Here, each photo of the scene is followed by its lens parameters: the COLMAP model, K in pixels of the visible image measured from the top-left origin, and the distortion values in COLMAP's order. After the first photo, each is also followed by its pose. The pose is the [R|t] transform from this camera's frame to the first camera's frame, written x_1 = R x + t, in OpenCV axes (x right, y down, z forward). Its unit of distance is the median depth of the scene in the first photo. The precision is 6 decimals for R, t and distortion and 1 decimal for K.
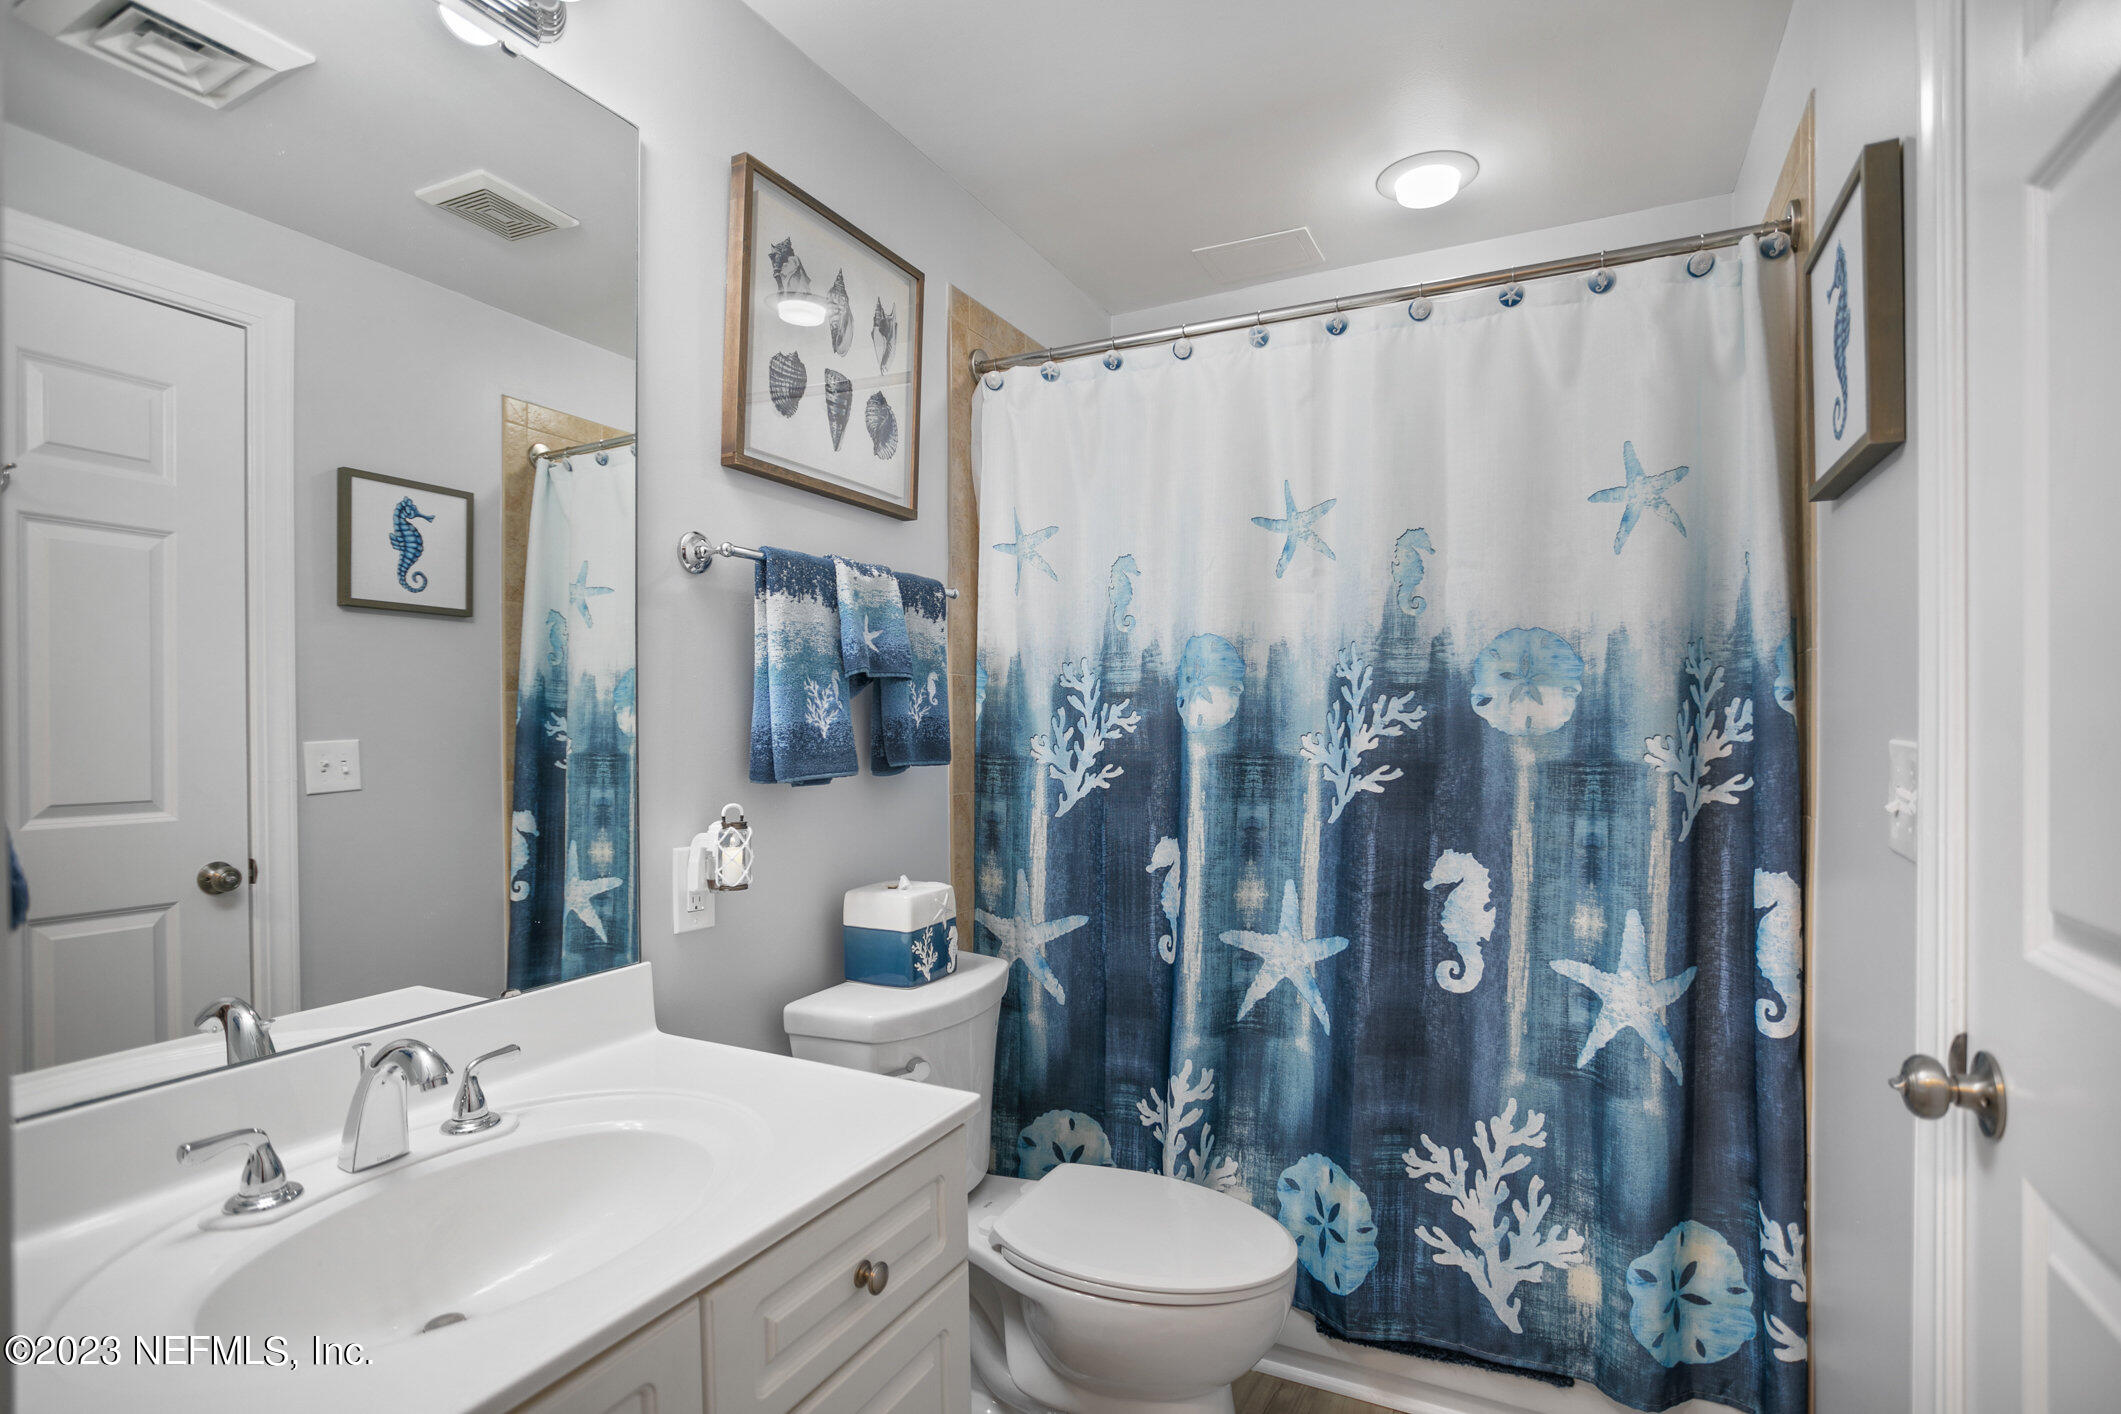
lens RADIAL K [[1061.0, 0, 1072.2], [0, 1061.0, 713.6], [0, 0, 1]] dist [-0.026594, 0.000824]
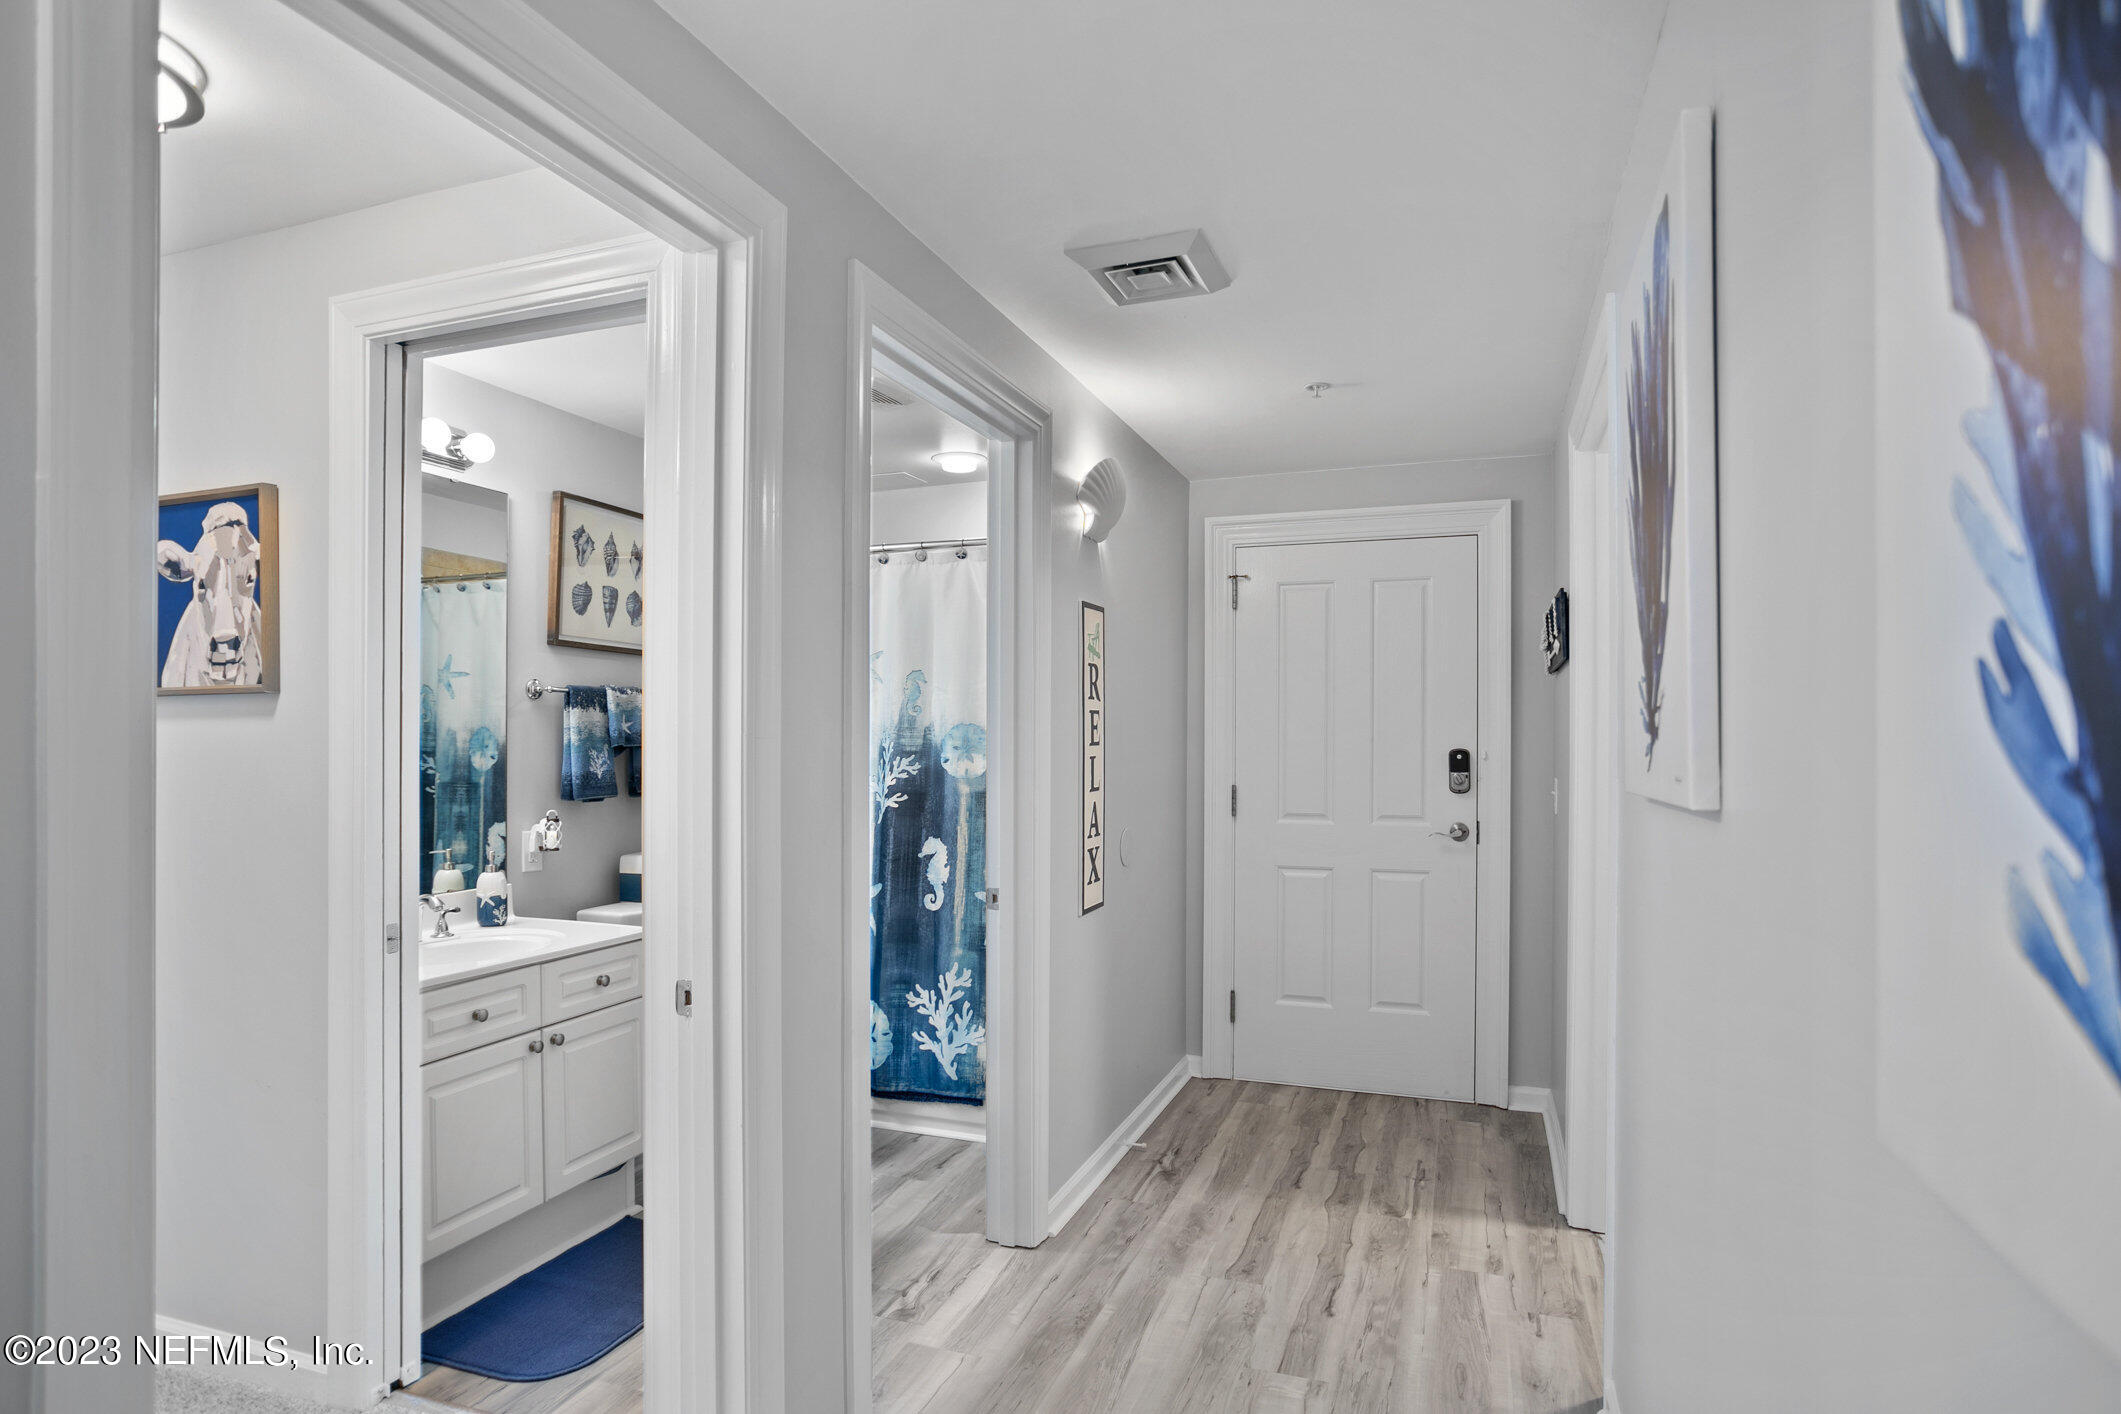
lens RADIAL K [[1200.5, 0, 1045.3], [0, 1200.5, 727.5], [0, 0, 1]] dist [-0.007151, 0.001230]
pose [[0.996364, 0.008638, 0.084759, 0.387538], [-0.008547, 0.999962, -0.001436, -0.072481], [-0.084768, 0.000706, 0.996400, -1.247872]]
